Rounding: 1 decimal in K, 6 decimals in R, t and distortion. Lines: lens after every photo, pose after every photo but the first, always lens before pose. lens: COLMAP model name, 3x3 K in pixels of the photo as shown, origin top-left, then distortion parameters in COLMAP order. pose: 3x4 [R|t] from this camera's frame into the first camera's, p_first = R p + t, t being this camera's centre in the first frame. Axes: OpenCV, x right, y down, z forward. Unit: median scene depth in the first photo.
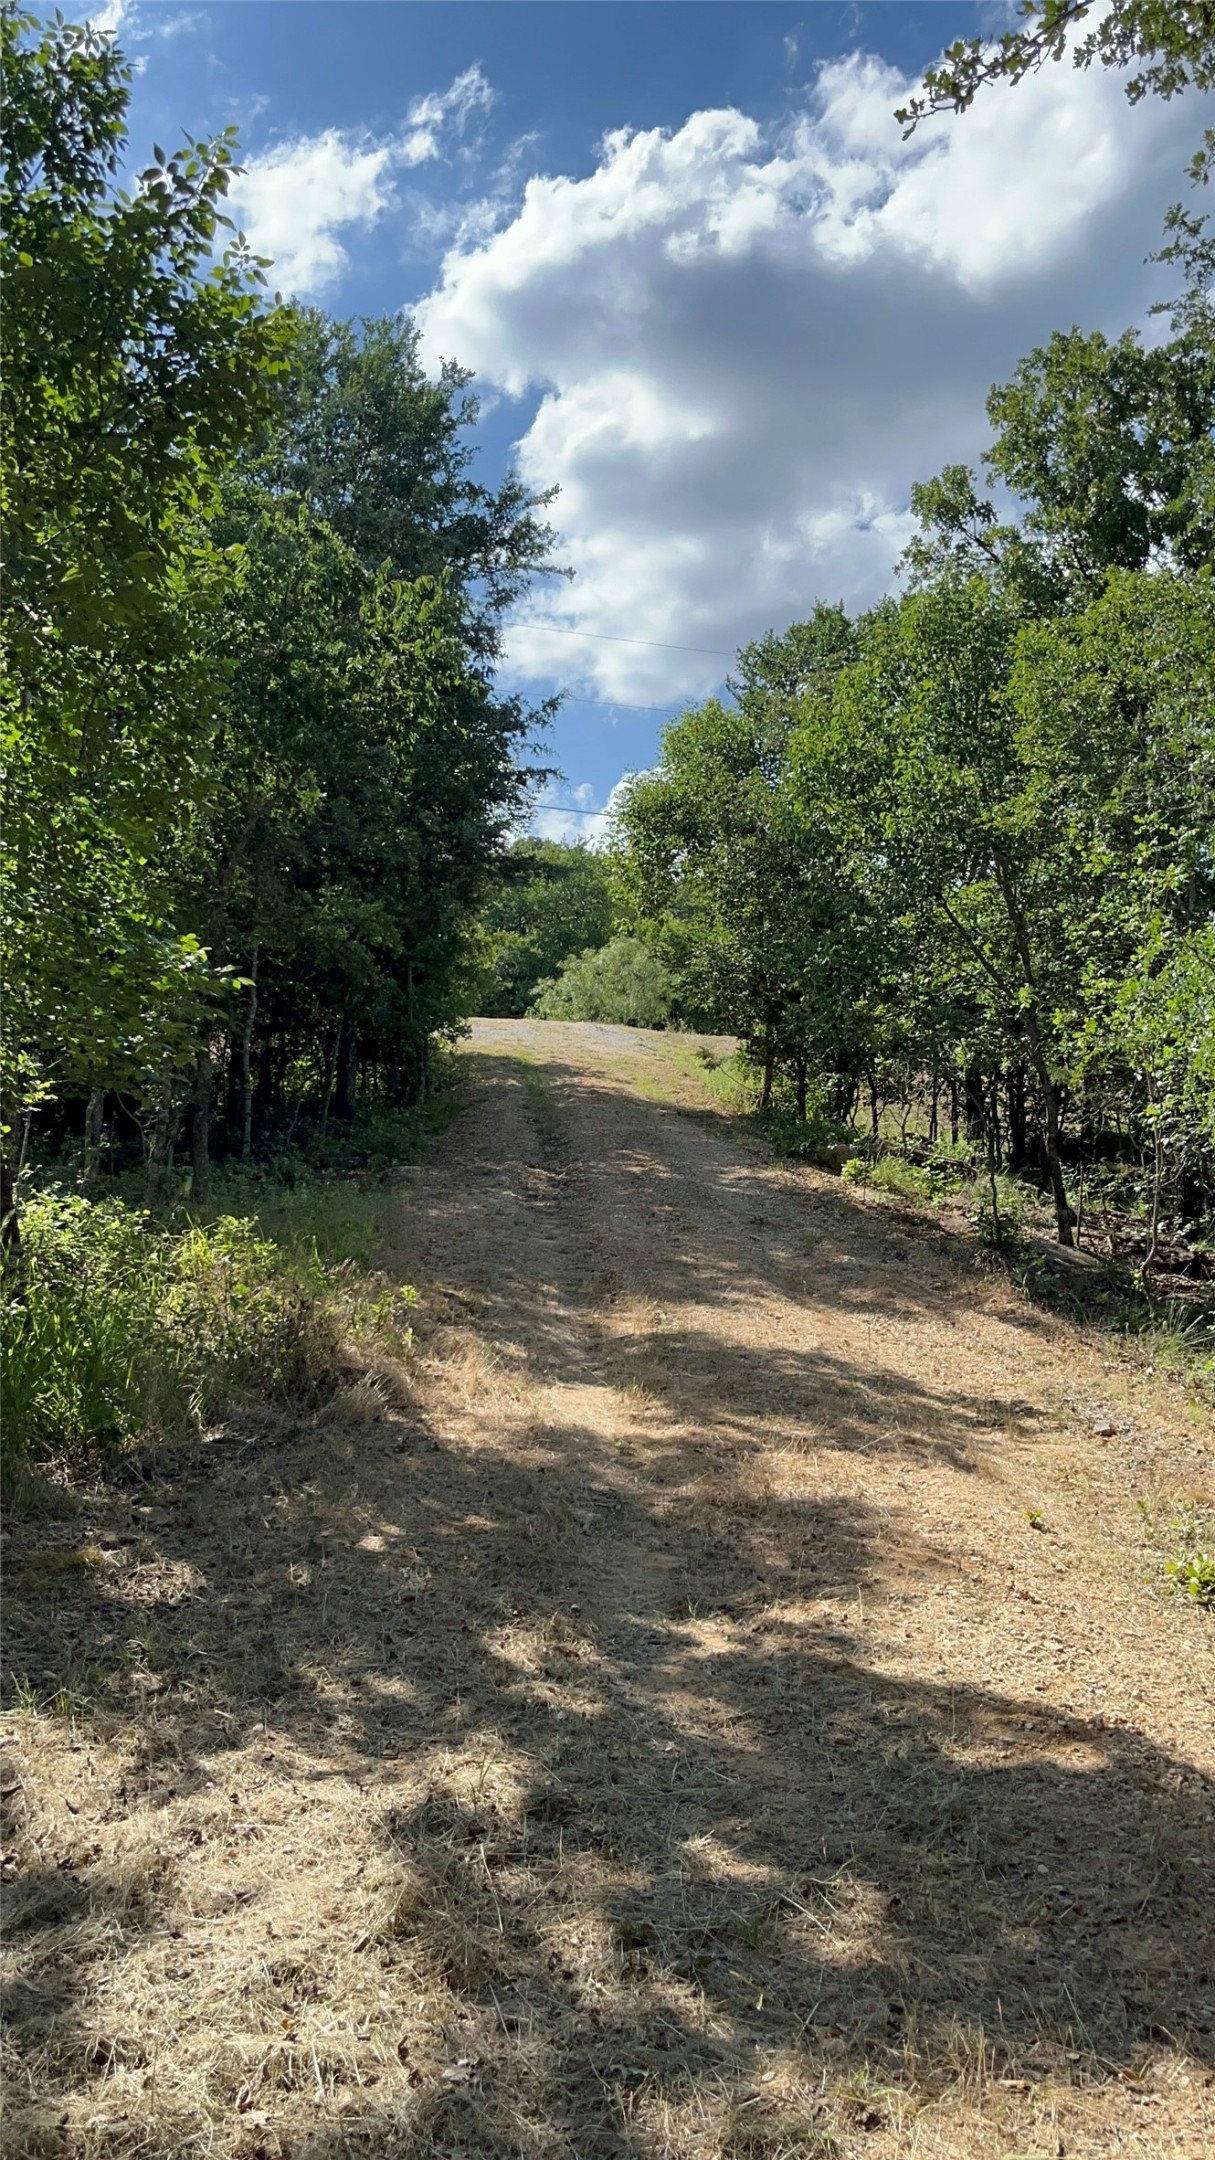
lens RADIAL K [[1986.2, 0, 606.3], [0, 1986.2, 1074.6], [0, 0, 1]] dist [0.067194, 0.000000]
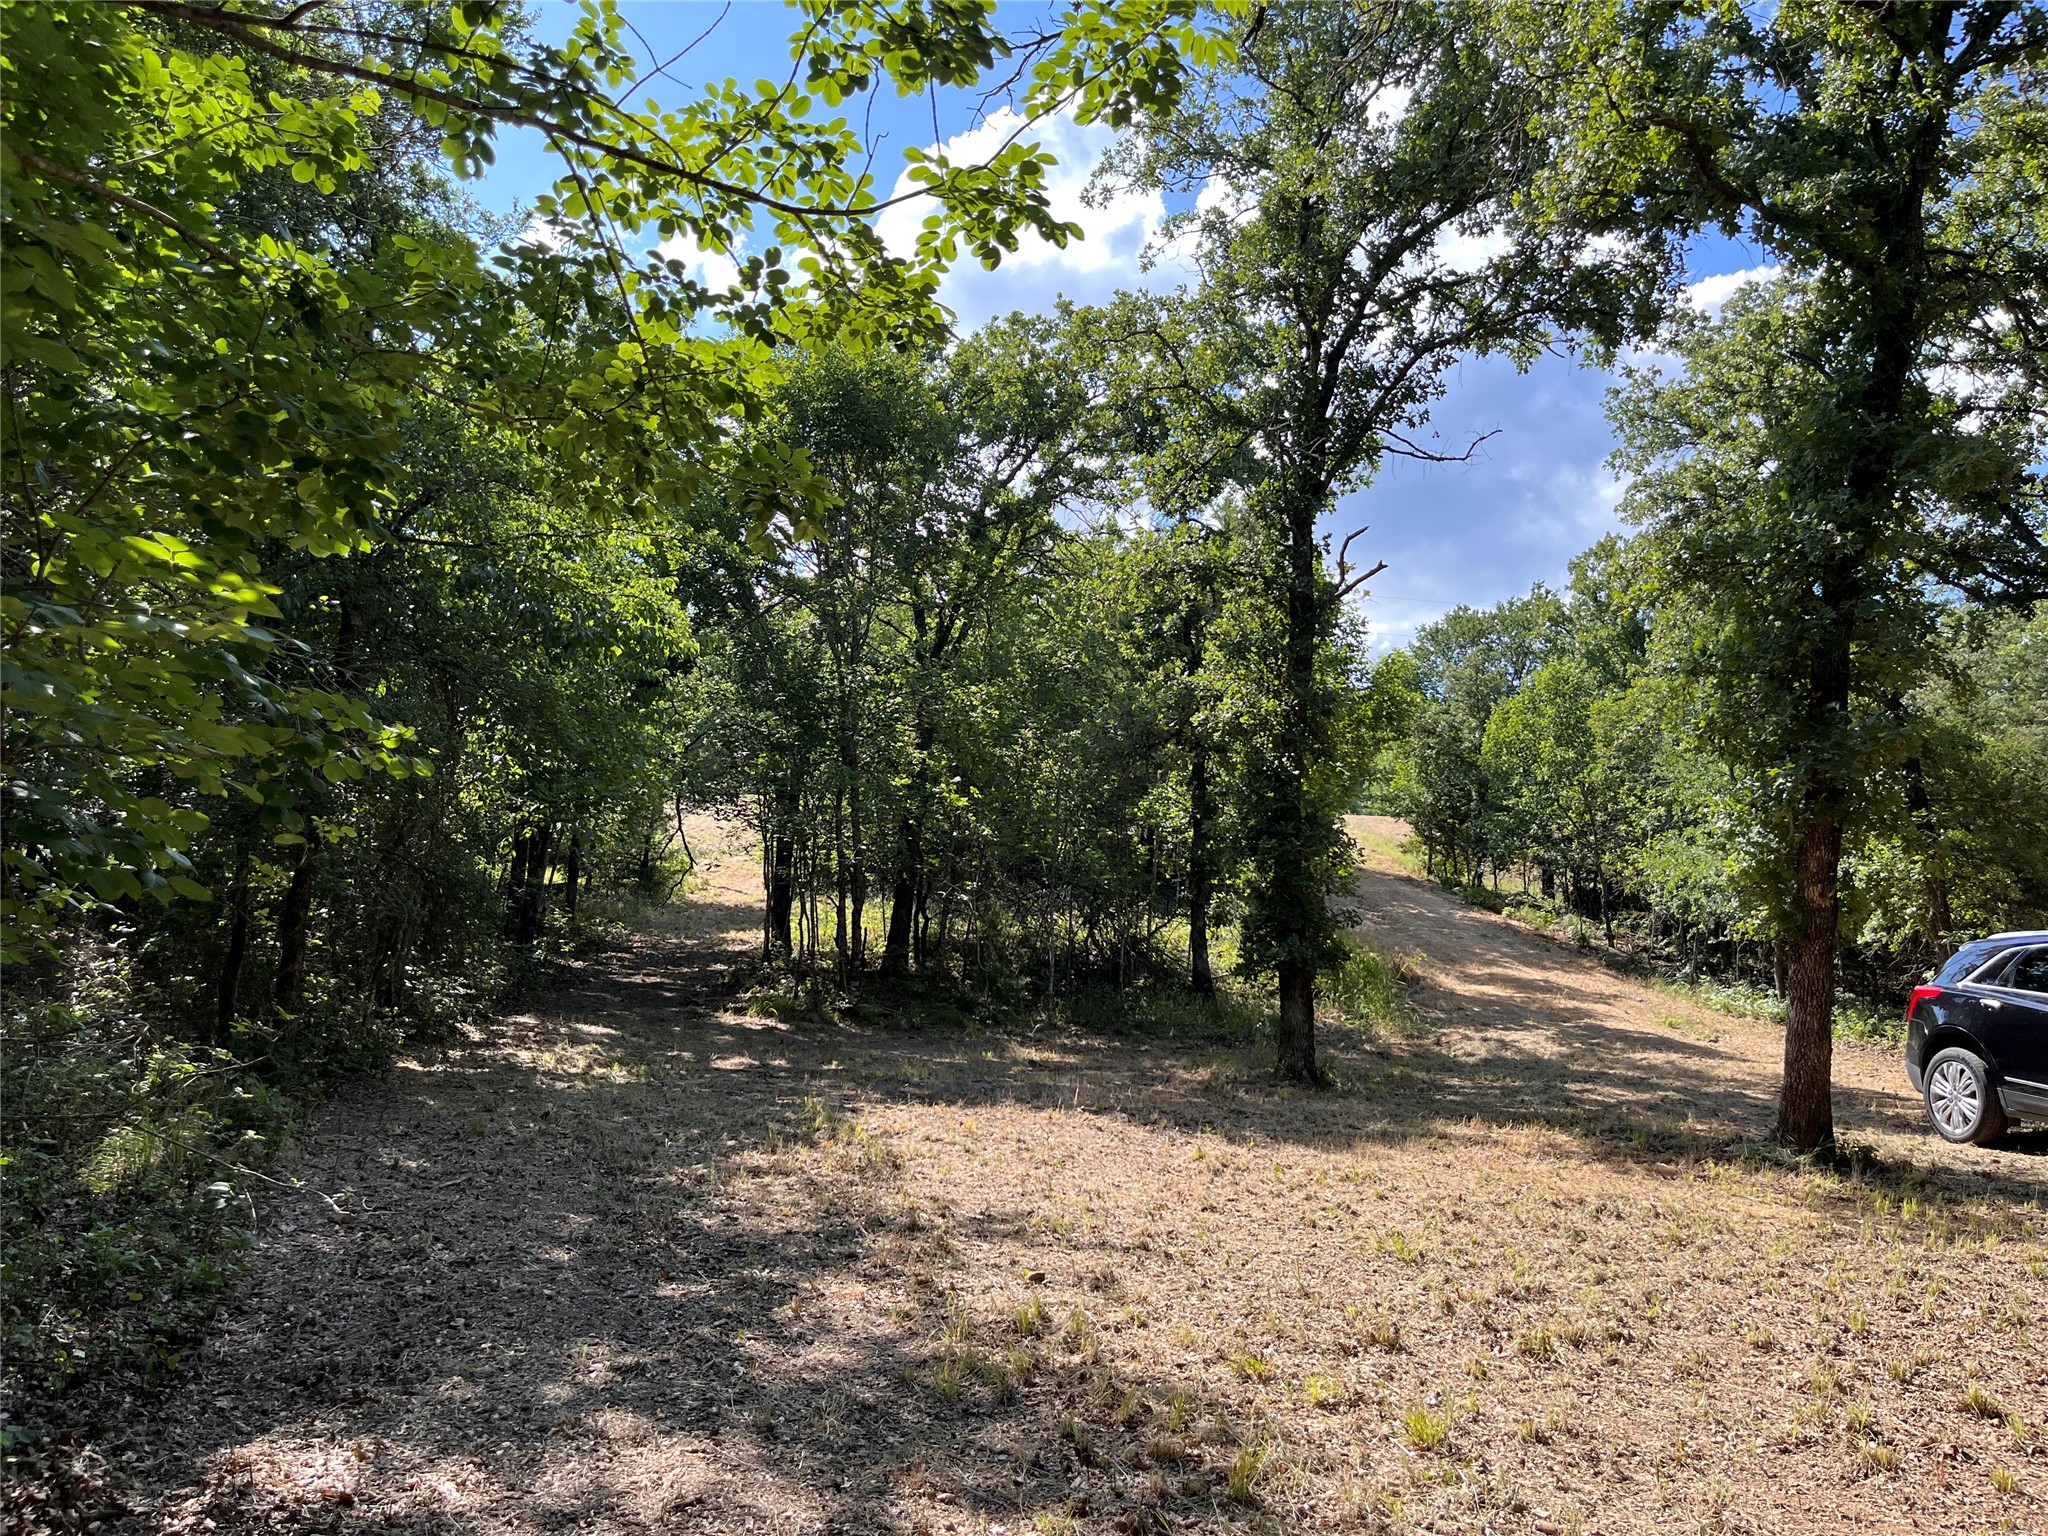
lens RADIAL K [[1562.5, 0, 1024.8], [0, 1562.5, 775.8], [0, 0, 1]] dist [0.052104, -0.072953]
pose [[0.994647, 0.001517, -0.103321, -0.238273], [-0.003575, 0.999799, -0.019737, -0.069916], [0.103270, 0.020001, 0.994452, -0.822246]]
